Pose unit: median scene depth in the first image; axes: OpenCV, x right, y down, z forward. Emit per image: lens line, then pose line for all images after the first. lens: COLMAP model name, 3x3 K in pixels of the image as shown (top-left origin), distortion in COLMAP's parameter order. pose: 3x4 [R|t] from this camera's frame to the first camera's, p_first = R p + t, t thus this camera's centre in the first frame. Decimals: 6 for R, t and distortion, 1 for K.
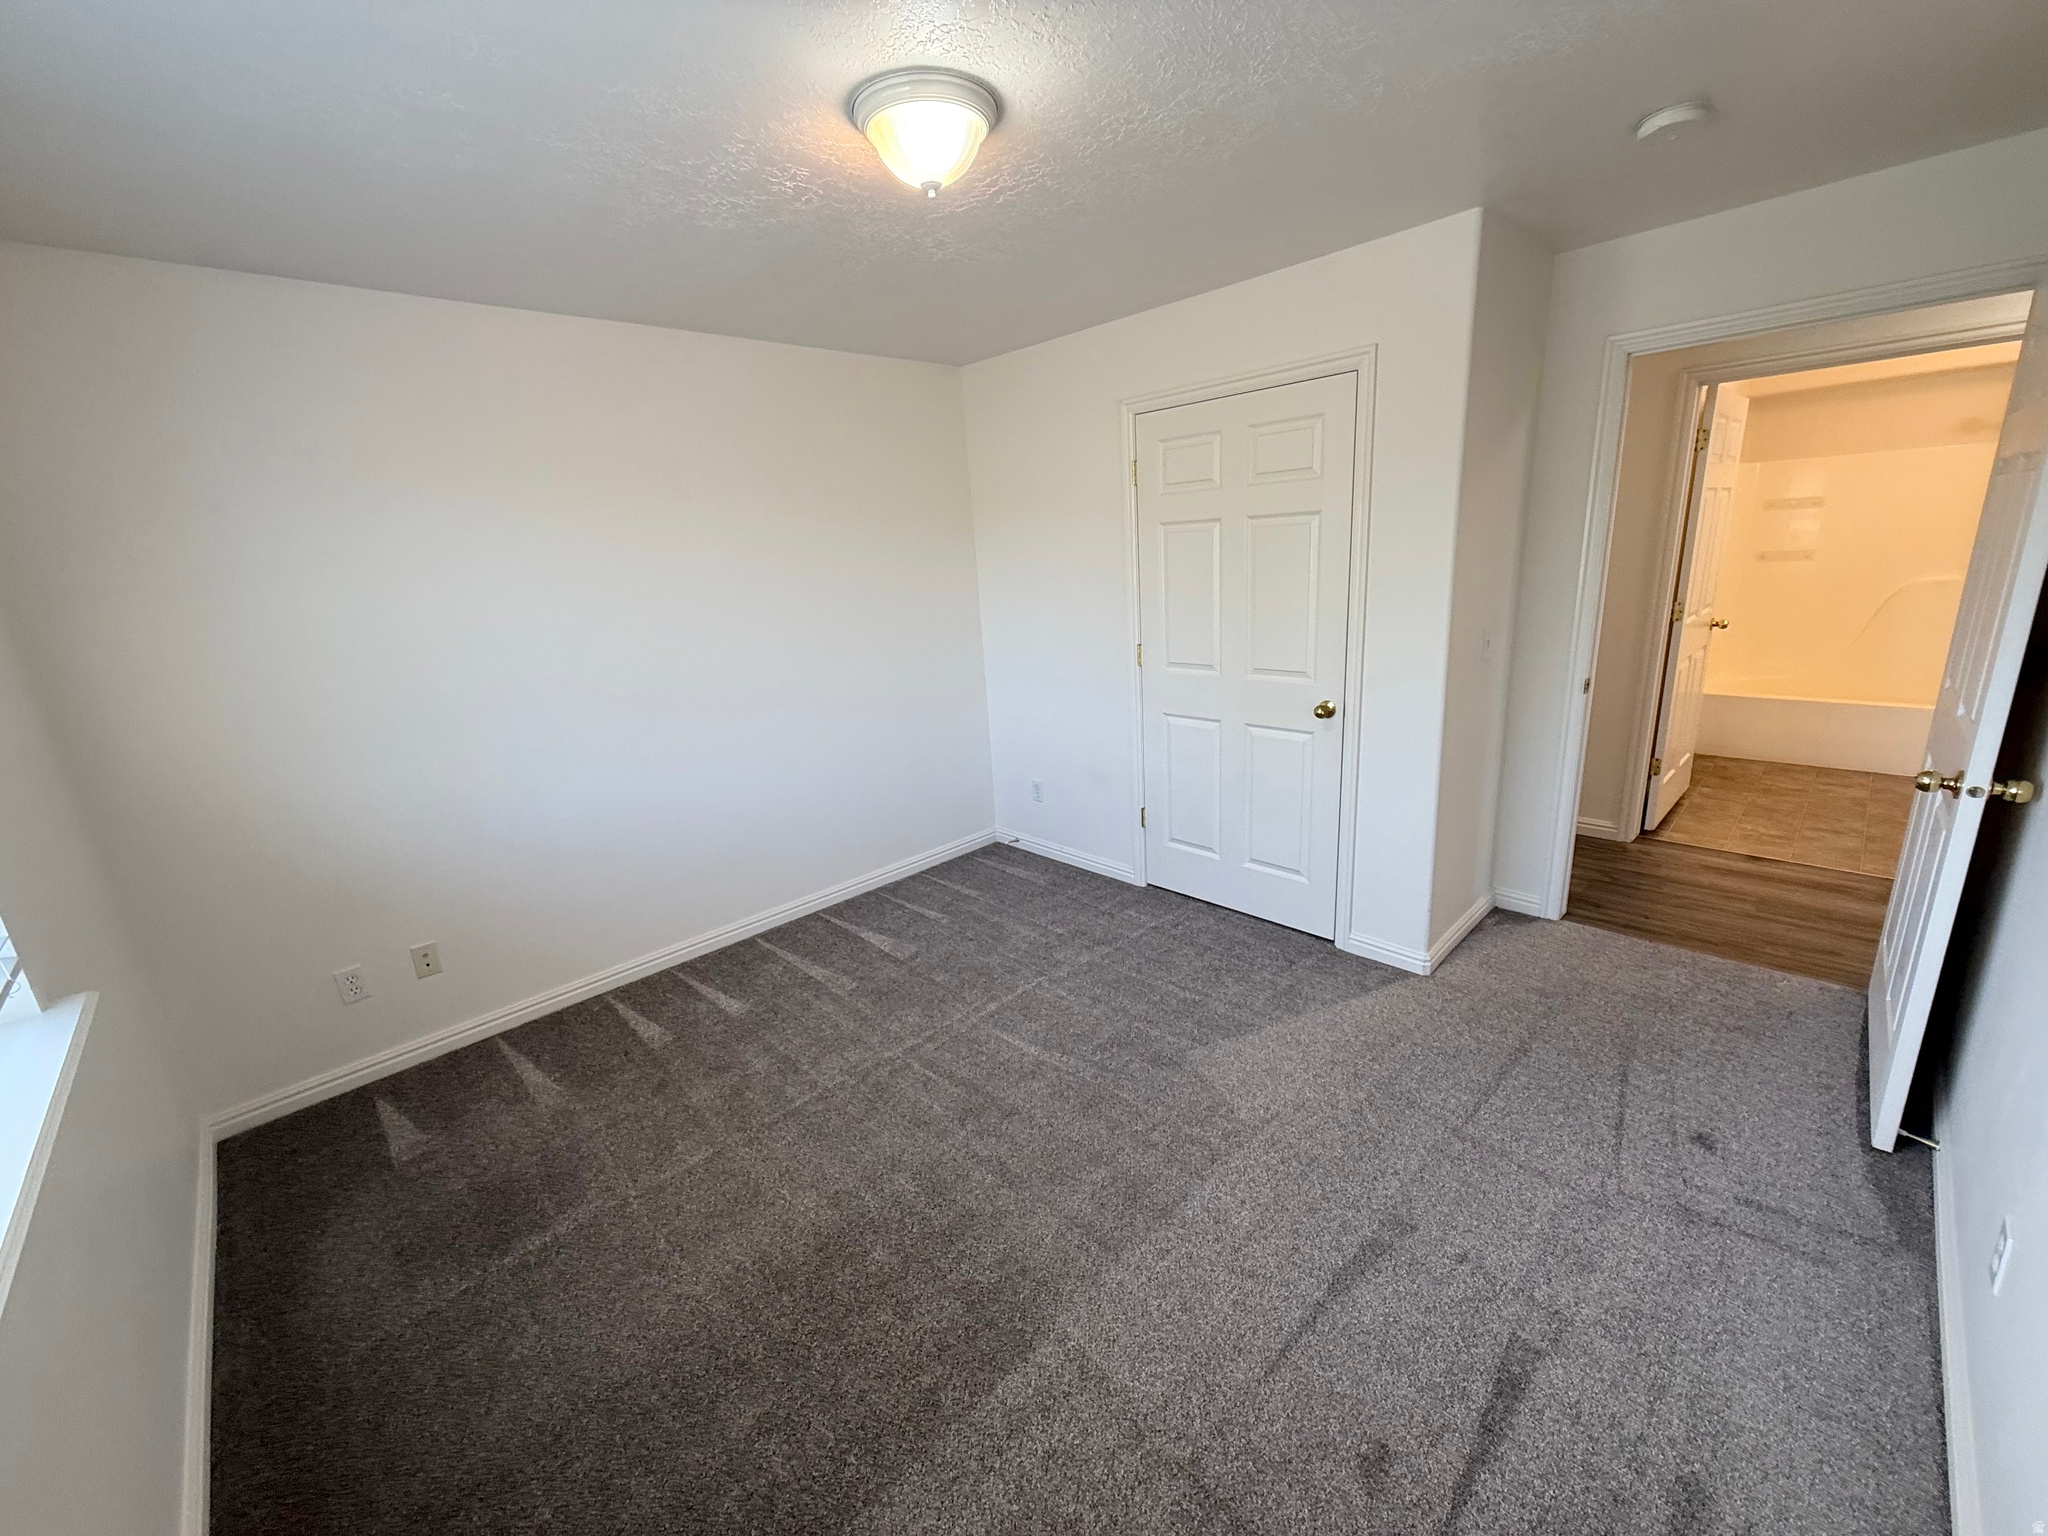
lens RADIAL K [[811.4, 0, 1020.9], [0, 811.4, 764.3], [0, 0, 1]] dist [0.001850, 0.000111]
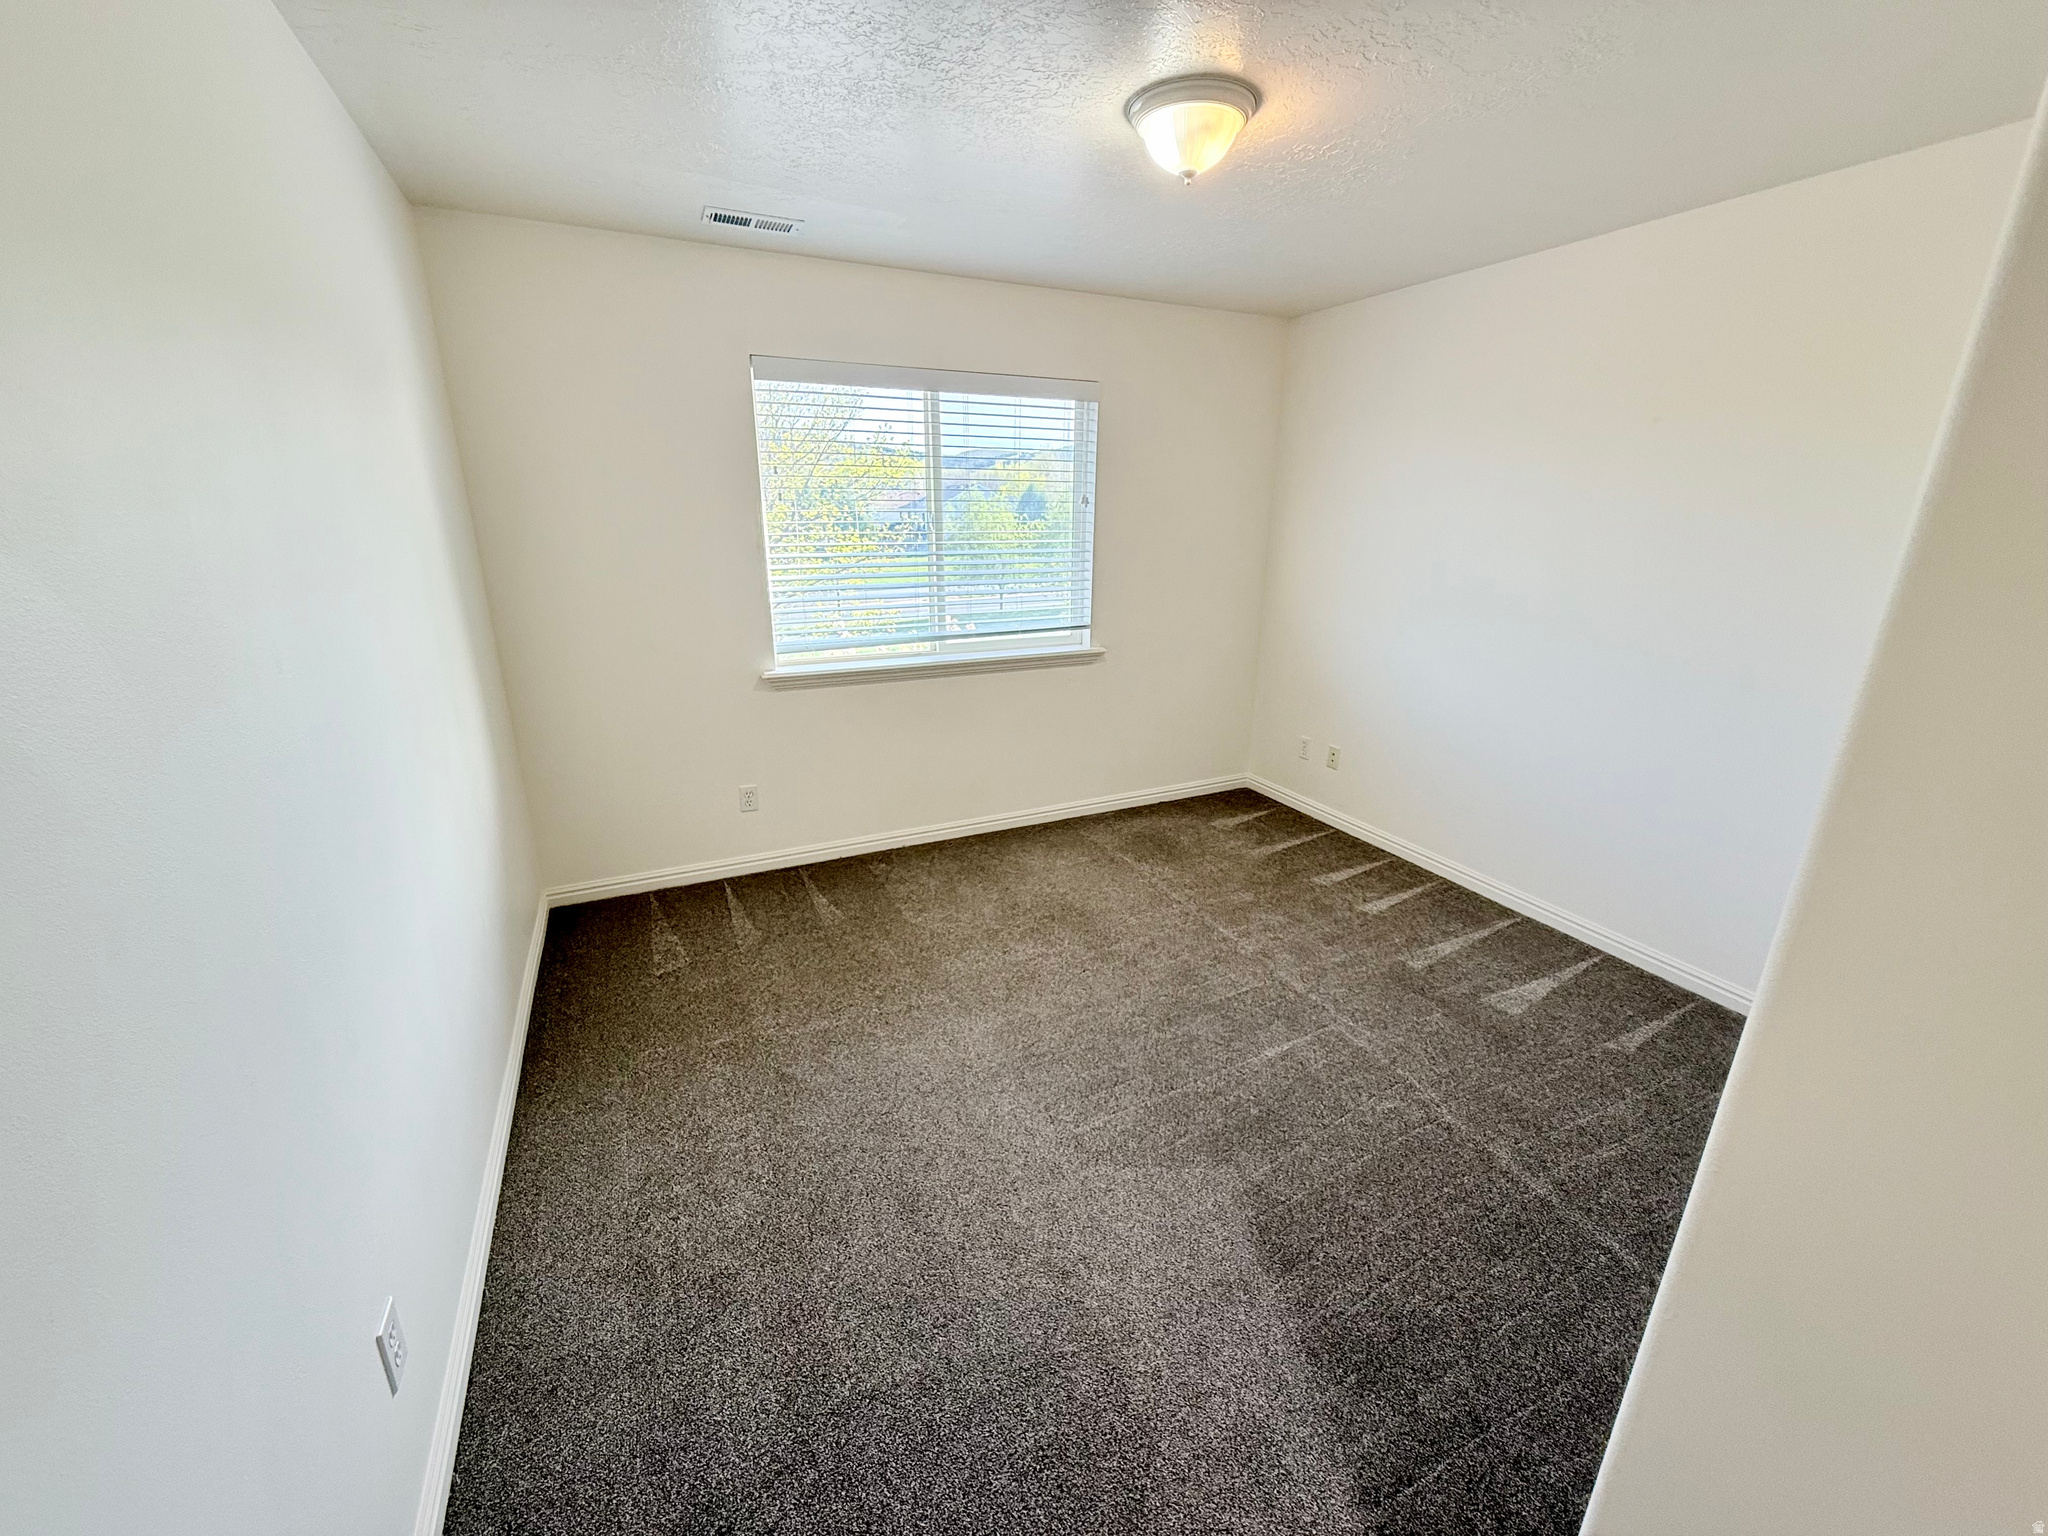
lens RADIAL K [[811.4, 0, 1024.3], [0, 811.4, 778.6], [0, 0, 1]] dist [0.001850, 0.000111]
pose [[-0.311434, 0.355109, -0.881423, 0.714187], [-0.248190, 0.864961, 0.436170, -0.215760], [0.917284, 0.354598, -0.181244, 0.725145]]
